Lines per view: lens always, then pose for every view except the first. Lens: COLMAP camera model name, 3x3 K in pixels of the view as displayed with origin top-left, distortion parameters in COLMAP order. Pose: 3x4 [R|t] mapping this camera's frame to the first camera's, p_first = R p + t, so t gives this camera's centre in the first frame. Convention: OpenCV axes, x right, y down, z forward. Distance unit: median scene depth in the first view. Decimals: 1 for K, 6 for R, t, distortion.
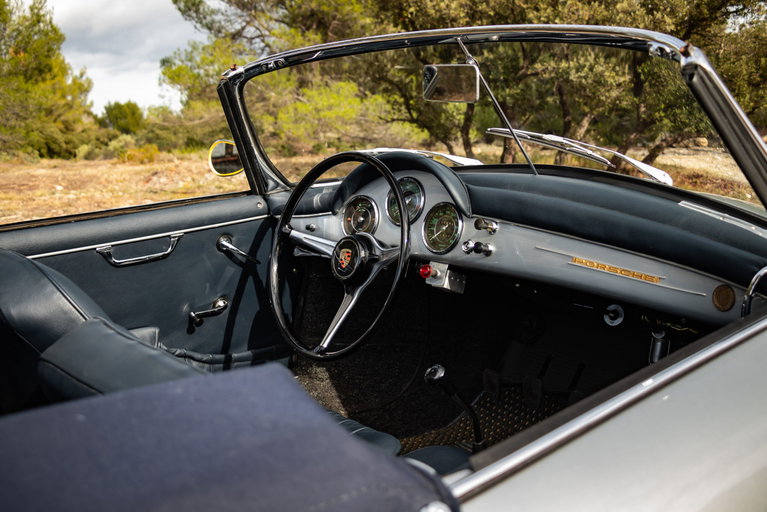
lens RADIAL K [[898.1, 0, 387.2], [0, 898.1, 258.6], [0, 0, 1]] dist [0.022368, 0.000000]
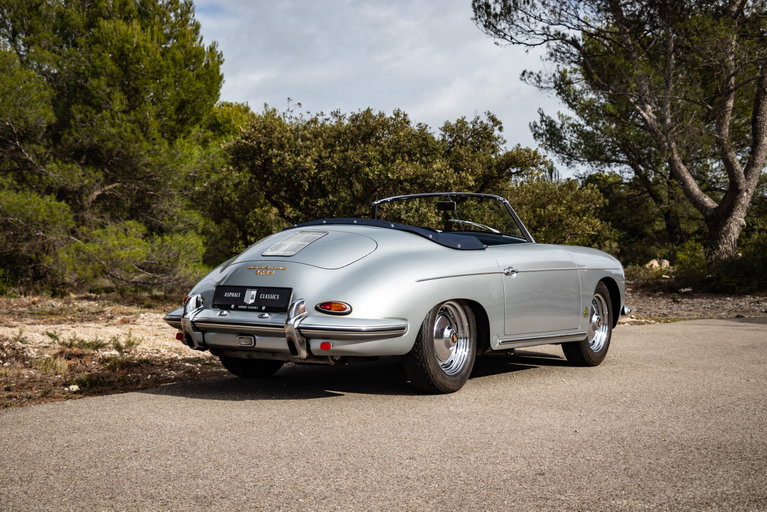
lens RADIAL K [[1245.0, 0, 382.8], [0, 1245.0, 255.5], [0, 0, 1]] dist [0.006482, 0.000000]
pose [[0.968885, 0.020263, 0.246679, -0.264082], [0.023878, 0.984342, -0.174642, 0.168288], [-0.246356, 0.175098, 0.953231, -0.705053]]
